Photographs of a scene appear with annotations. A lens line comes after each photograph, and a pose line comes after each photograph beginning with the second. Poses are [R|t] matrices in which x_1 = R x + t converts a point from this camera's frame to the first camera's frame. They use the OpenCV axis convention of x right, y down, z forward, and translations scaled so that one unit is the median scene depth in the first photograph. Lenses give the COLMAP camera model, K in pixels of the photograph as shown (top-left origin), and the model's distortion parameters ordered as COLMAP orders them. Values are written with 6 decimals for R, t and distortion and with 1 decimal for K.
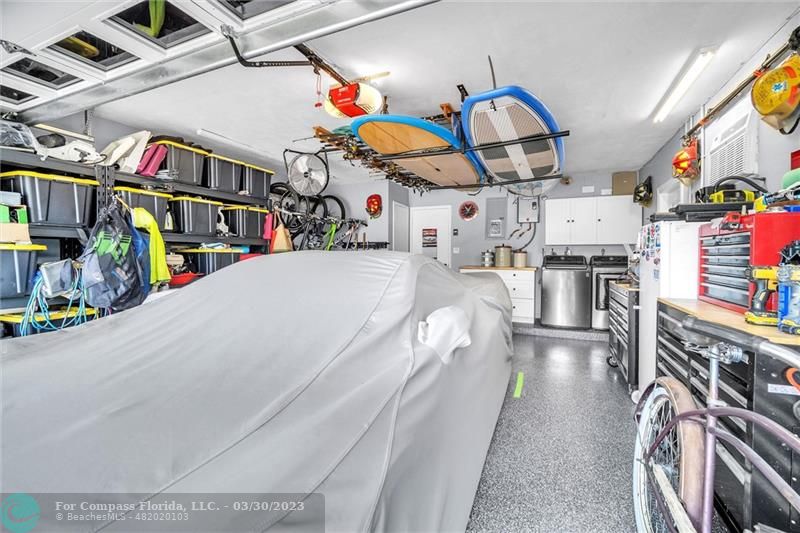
lens RADIAL K [[353.6, 0, 396.9], [0, 353.6, 258.2], [0, 0, 1]] dist [-0.002293, -0.000109]
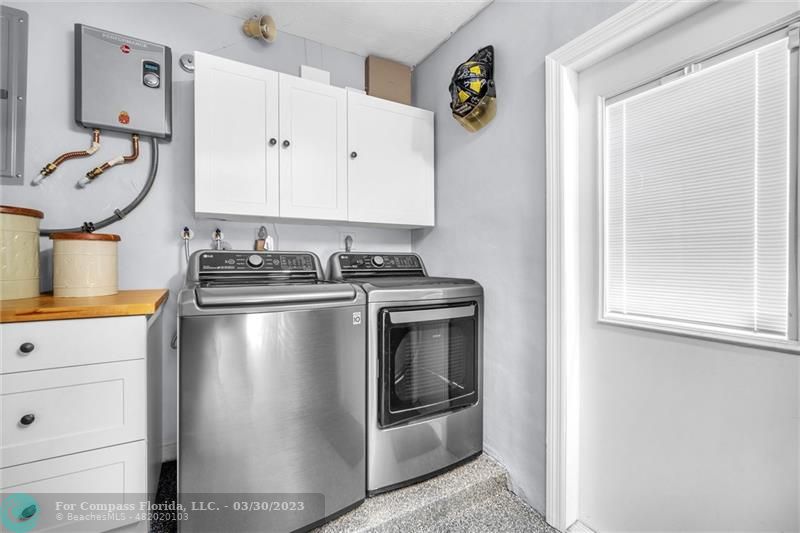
lens RADIAL K [[353.6, 0, 396.9], [0, 353.6, 258.2], [0, 0, 1]] dist [-0.002293, -0.000109]
pose [[0.579804, -0.002984, 0.814750, 0.287379], [0.006963, 0.999975, -0.001293, -0.000545], [-0.814726, 0.006423, 0.579811, 0.714689]]
